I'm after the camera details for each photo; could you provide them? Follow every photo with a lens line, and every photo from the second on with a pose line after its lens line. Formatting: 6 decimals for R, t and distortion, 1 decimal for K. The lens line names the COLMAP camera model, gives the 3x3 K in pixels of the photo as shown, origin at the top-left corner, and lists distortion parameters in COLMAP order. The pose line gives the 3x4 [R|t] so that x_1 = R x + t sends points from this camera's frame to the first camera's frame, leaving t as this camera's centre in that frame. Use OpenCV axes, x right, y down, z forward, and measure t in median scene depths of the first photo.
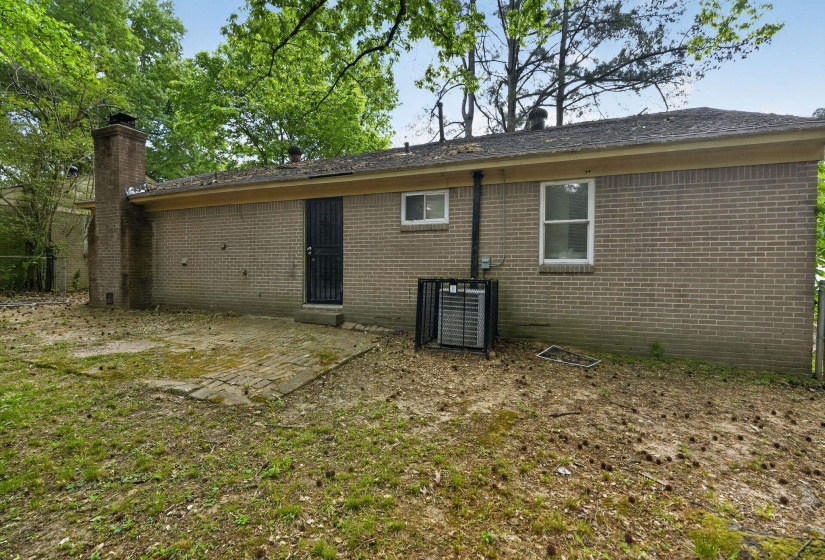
lens RADIAL K [[374.5, 0, 407.8], [0, 374.5, 277.3], [0, 0, 1]] dist [-0.017078, -0.000326]
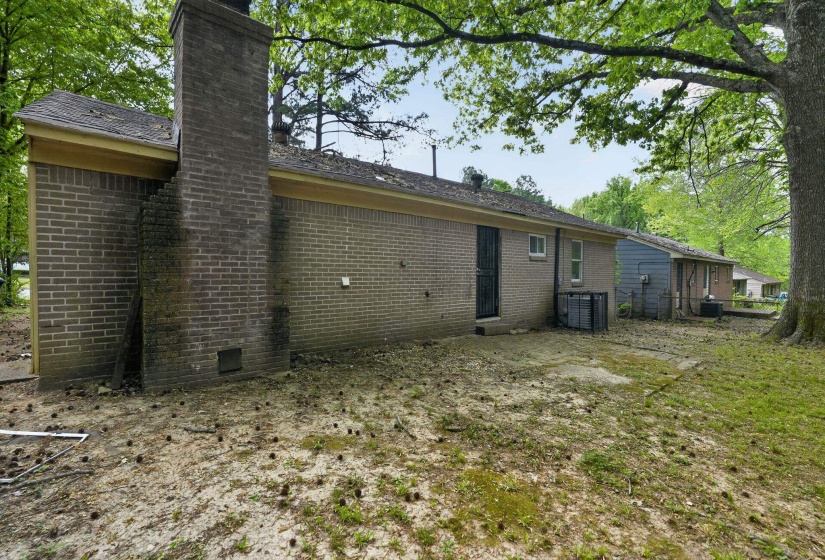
lens RADIAL K [[374.5, 0, 415.0], [0, 374.5, 278.1], [0, 0, 1]] dist [-0.017078, -0.000326]
pose [[0.456925, -0.013259, 0.889406, -1.398733], [0.008328, 0.999909, 0.010628, -0.068186], [-0.889466, 0.002550, 0.456994, 0.687018]]
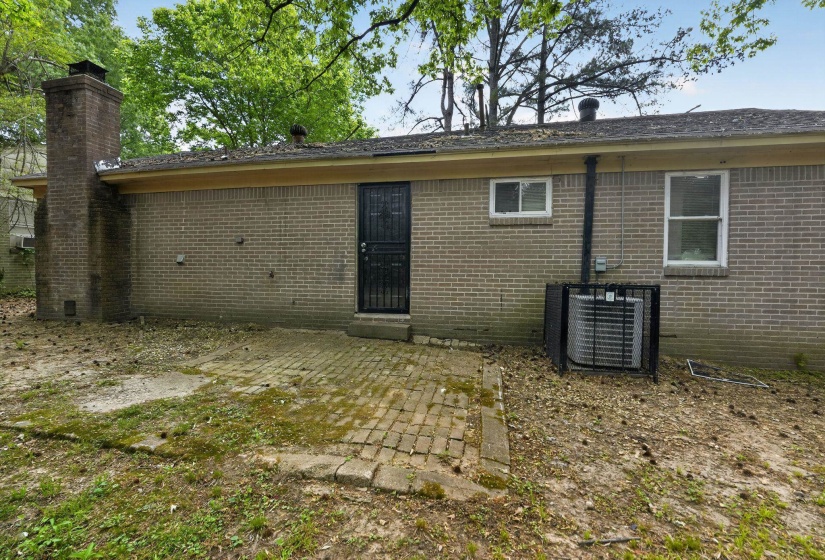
lens RADIAL K [[374.5, 0, 411.8], [0, 374.5, 278.5], [0, 0, 1]] dist [-0.017078, -0.000326]
pose [[0.987395, 0.000363, 0.158277, -0.300353], [-0.001014, 0.999991, 0.004034, -0.007671], [-0.158274, -0.004143, 0.987387, 0.193807]]
